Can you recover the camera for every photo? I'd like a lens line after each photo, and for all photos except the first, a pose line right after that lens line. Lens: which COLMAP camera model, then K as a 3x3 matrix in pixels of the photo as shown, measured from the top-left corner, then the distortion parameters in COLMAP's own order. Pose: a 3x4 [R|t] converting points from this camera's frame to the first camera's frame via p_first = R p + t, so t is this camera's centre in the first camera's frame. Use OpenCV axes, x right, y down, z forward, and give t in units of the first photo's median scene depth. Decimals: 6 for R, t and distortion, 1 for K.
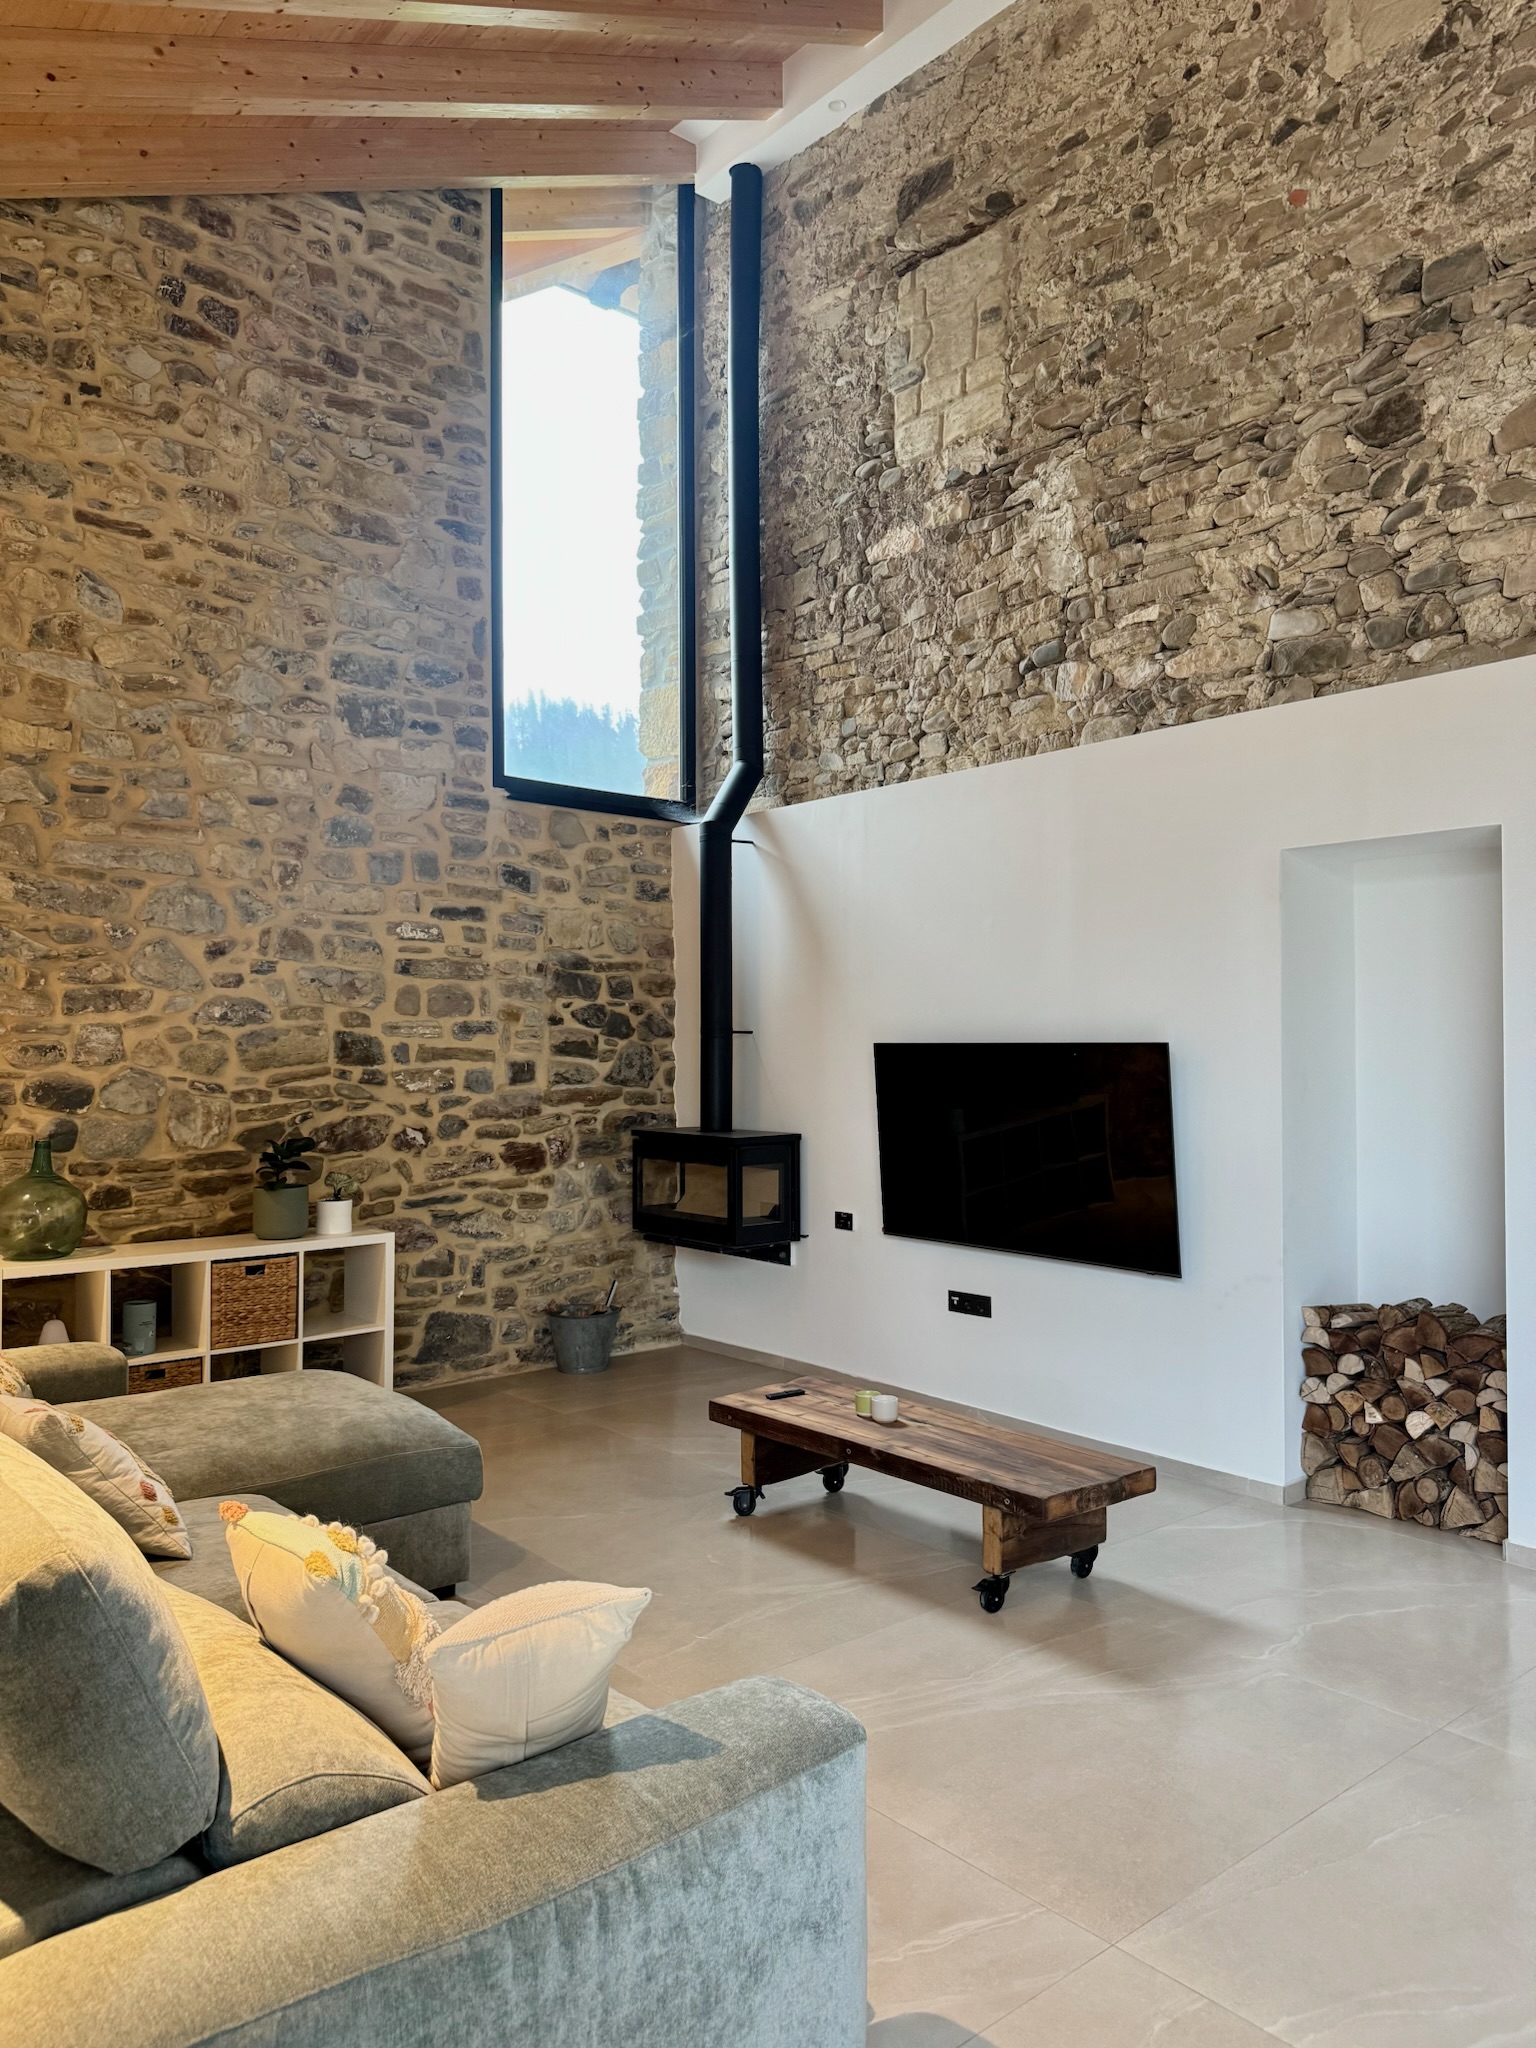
lens RADIAL K [[1429.8, 0, 820.5], [0, 1429.8, 1031.9], [0, 0, 1]] dist [0.050231, -0.079704]
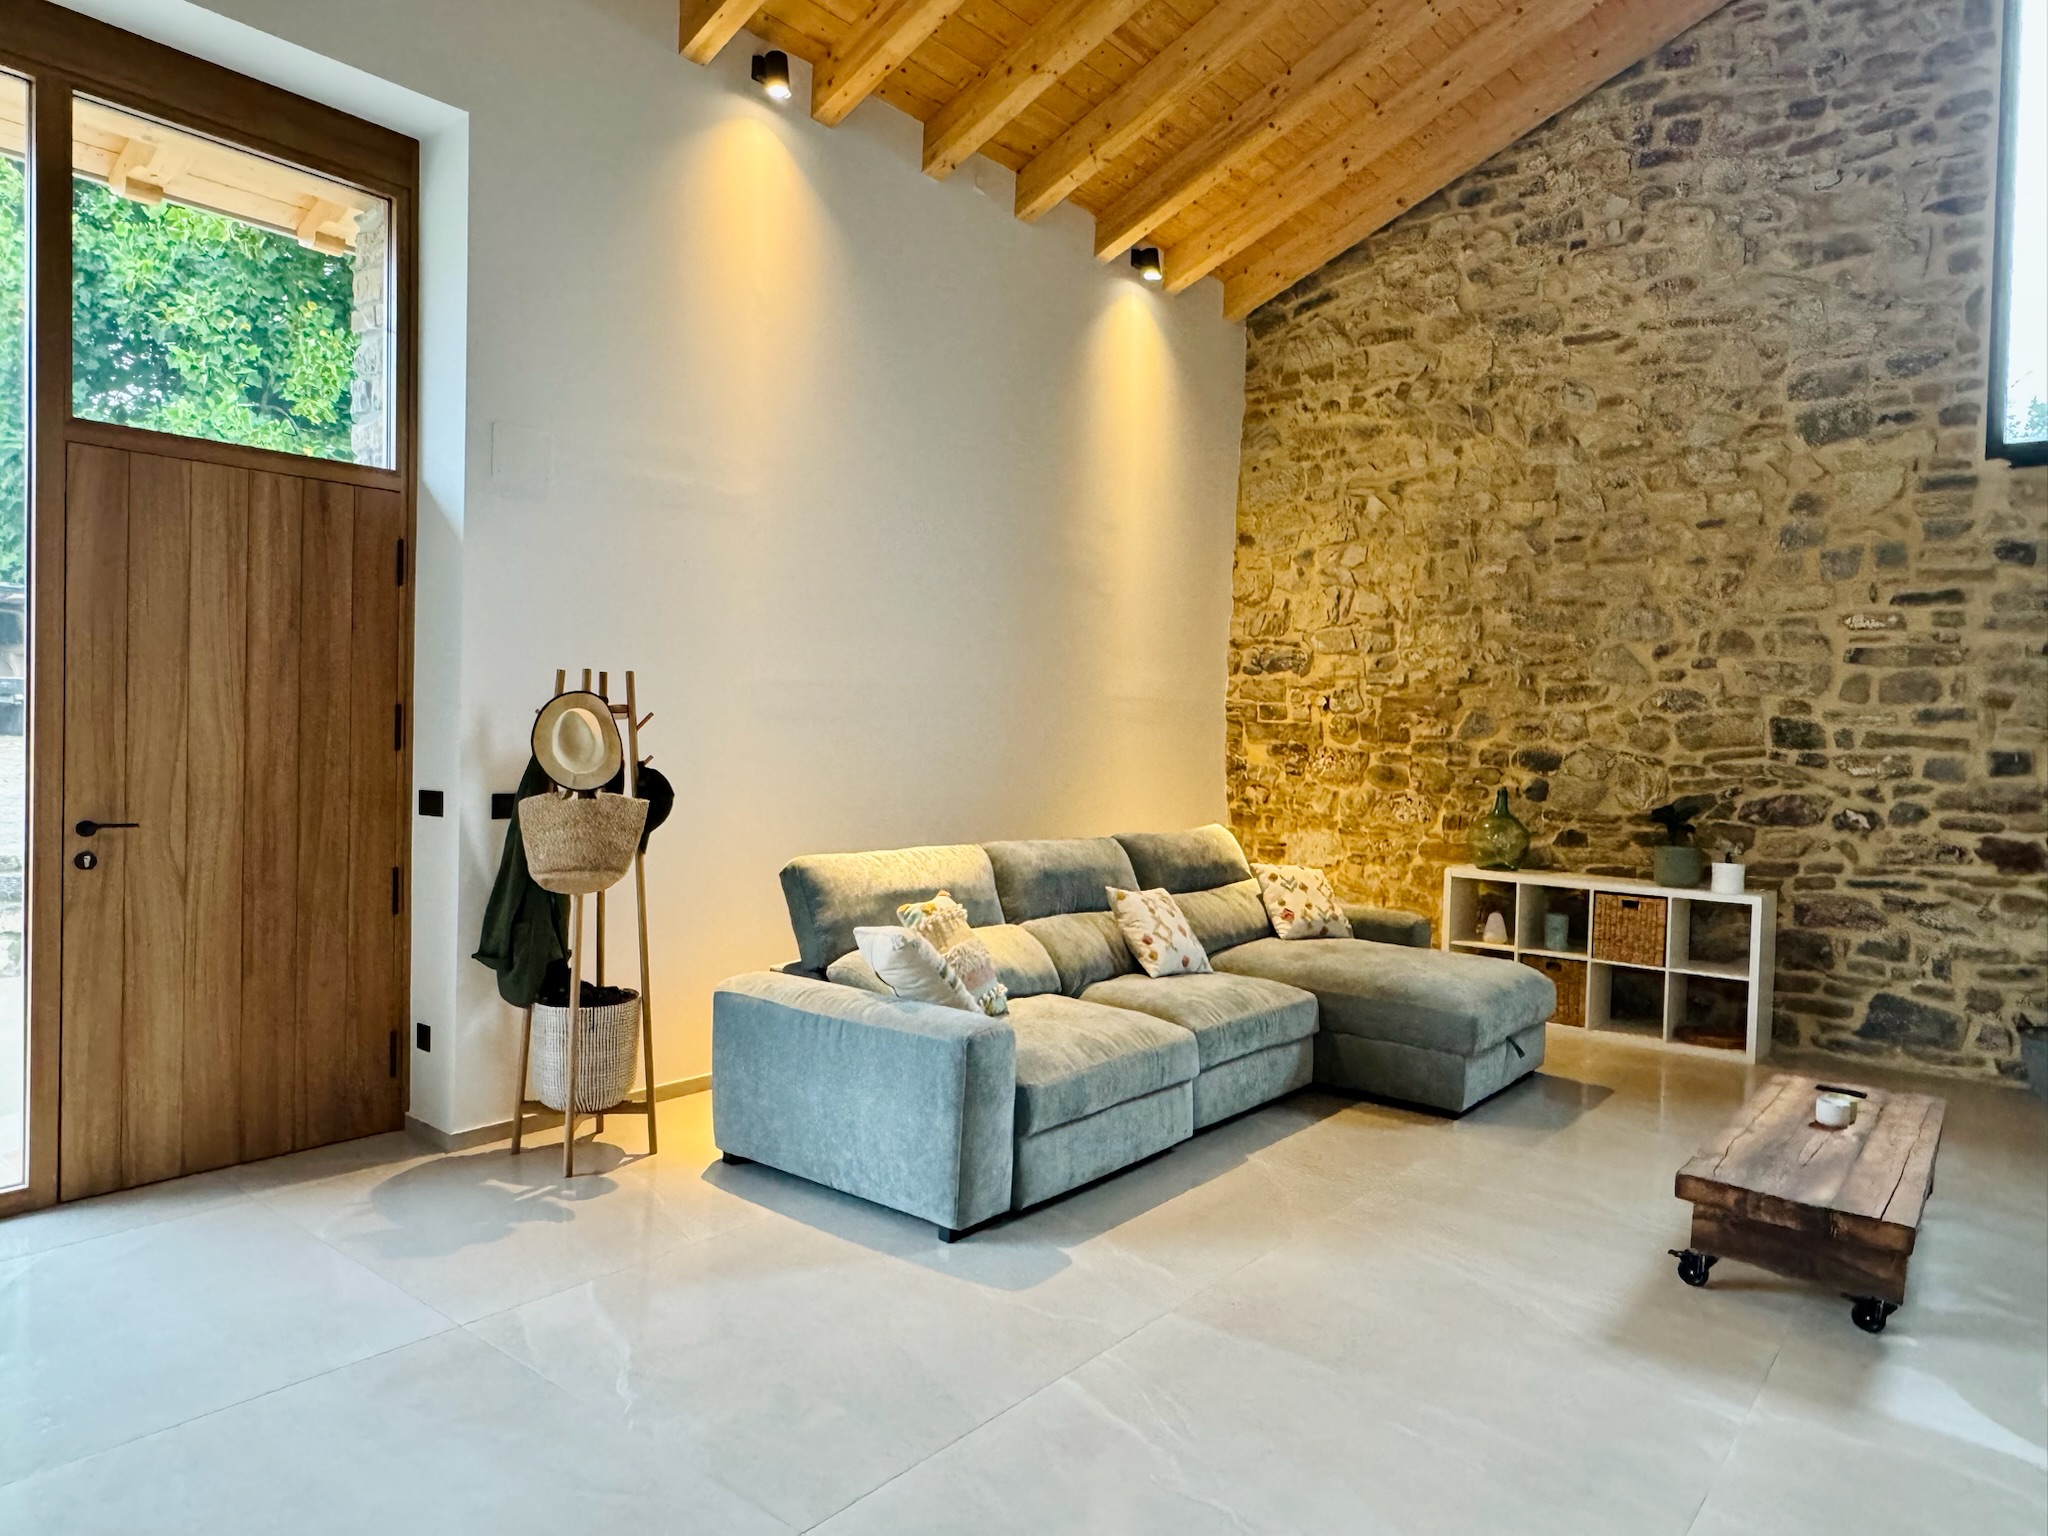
lens RADIAL K [[1309.0, 0, 987.5], [0, 1309.0, 764.1], [0, 0, 1]] dist [0.001538, -0.004264]
pose [[0.147427, 0.028916, -0.988650, 0.571092], [-0.017194, 0.999496, 0.026670, 0.018719], [0.988924, 0.013067, 0.147850, 0.238571]]
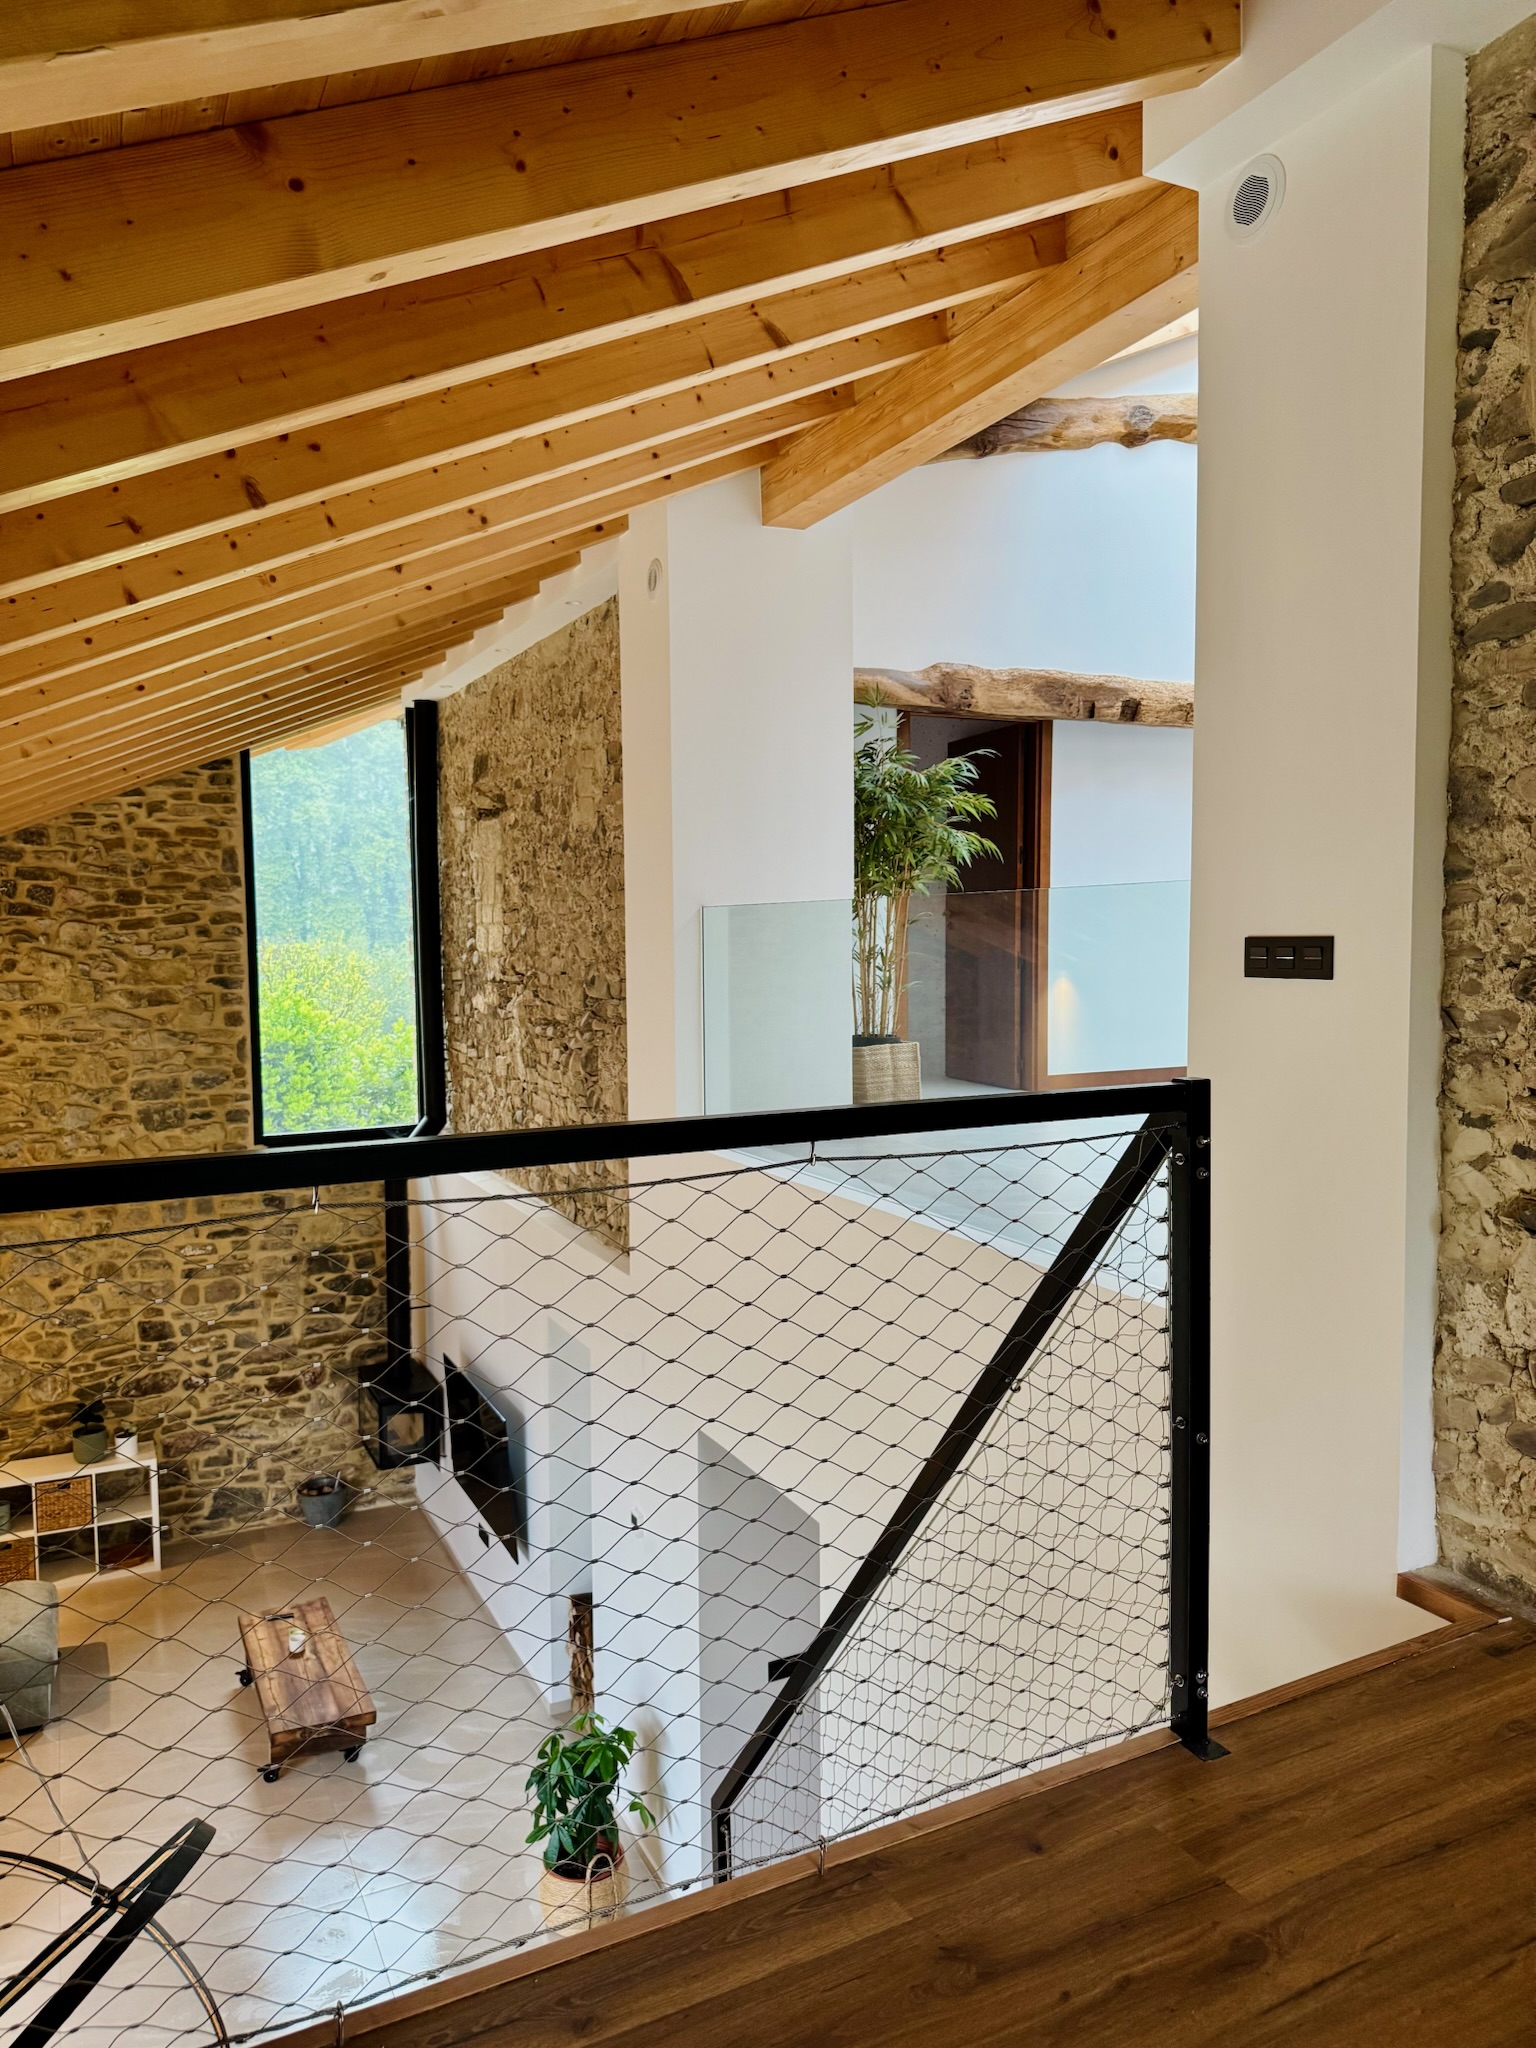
lens RADIAL K [[1429.8, 0, 795.4], [0, 1429.8, 1035.5], [0, 0, 1]] dist [0.050231, -0.079704]
pose [[0.966288, 0.008766, -0.257315, 0.763106], [0.010071, 0.997368, 0.071796, -0.417286], [0.257268, -0.071967, 0.963657, -0.328544]]
